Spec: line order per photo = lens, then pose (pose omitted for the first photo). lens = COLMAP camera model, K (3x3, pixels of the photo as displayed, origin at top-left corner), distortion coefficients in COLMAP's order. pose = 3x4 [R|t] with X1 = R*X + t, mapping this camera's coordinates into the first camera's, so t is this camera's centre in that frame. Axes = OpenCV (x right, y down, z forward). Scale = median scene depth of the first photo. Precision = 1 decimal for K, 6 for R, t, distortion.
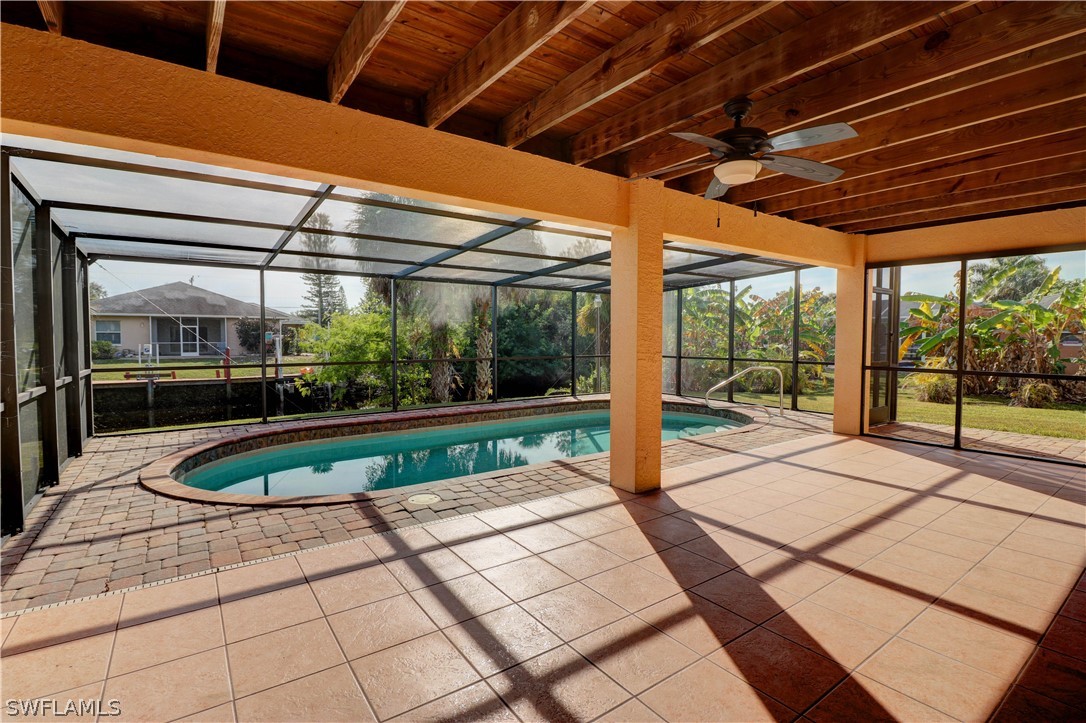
lens RADIAL K [[502.9, 0, 535.7], [0, 502.9, 354.7], [0, 0, 1]] dist [0.001081, -0.013842]
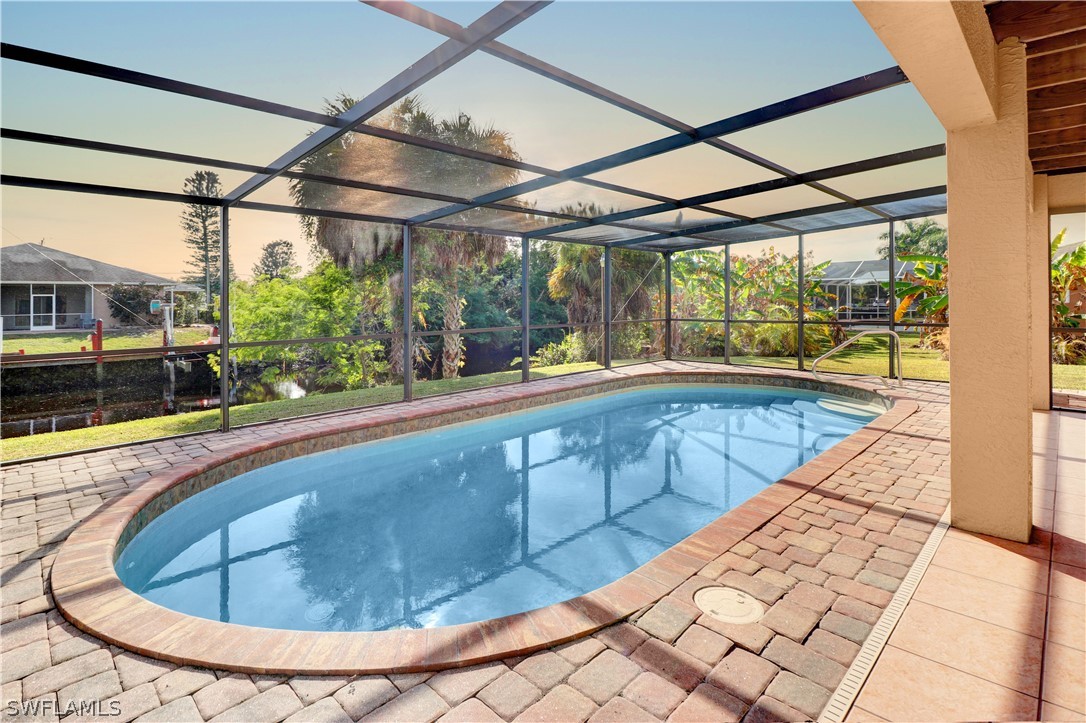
lens RADIAL K [[488.6, 0, 543.4], [0, 488.6, 299.5], [0, 0, 1]] dist [-0.001818, -0.006288]
pose [[0.978638, -0.011251, 0.205283, -0.182829], [0.019658, 0.999047, -0.038961, -0.005368], [-0.204649, 0.042164, 0.977927, 0.188996]]
